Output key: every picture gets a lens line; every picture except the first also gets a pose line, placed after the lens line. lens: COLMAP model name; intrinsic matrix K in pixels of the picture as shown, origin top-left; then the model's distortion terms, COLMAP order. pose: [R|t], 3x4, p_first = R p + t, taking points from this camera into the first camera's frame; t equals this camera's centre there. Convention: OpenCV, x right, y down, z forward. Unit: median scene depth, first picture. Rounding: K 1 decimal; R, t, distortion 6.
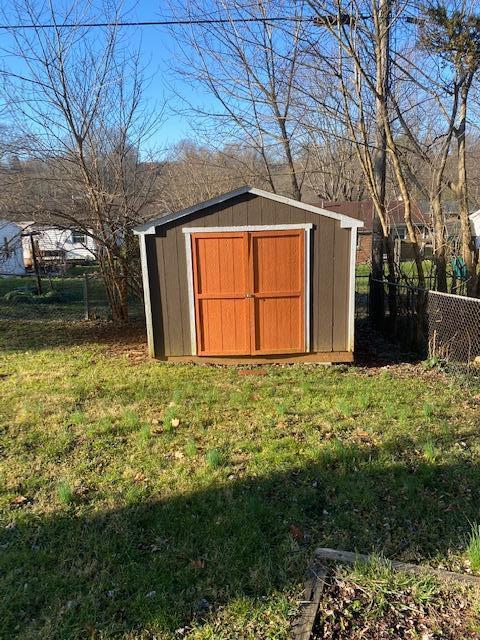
lens RADIAL K [[457.5, 0, 240.0], [0, 457.5, 320.0], [0, 0, 1]] dist [0.003465, 0.000894]
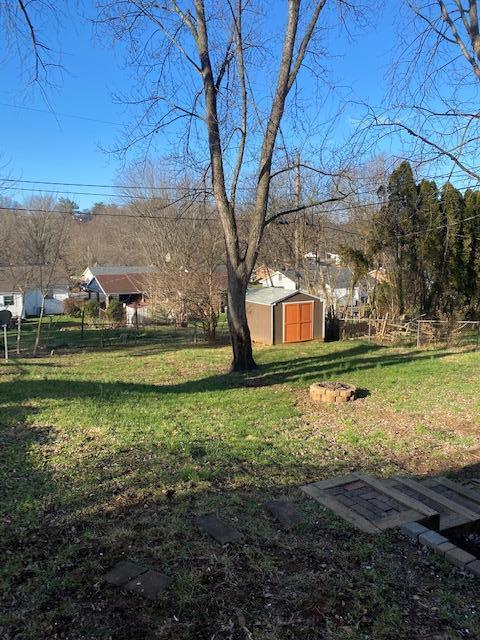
lens RADIAL K [[491.1, 0, 240.0], [0, 491.1, 320.0], [0, 0, 1]] dist [0.002954, 0.005668]
pose [[0.870761, -0.043007, 0.489822, -2.052366], [0.099549, 0.990958, -0.089962, 0.198591], [-0.481524, 0.127097, 0.867169, -1.821098]]
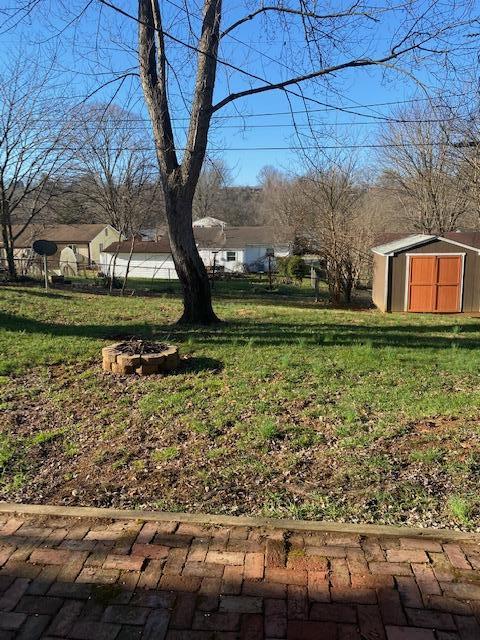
lens RADIAL K [[491.1, 0, 240.0], [0, 491.1, 320.0], [0, 0, 1]] dist [0.002954, 0.005668]
pose [[0.992387, 0.037621, -0.117270, -0.631647], [-0.044205, 0.997559, -0.054053, 0.291614], [0.114950, 0.058825, 0.991628, -1.470703]]
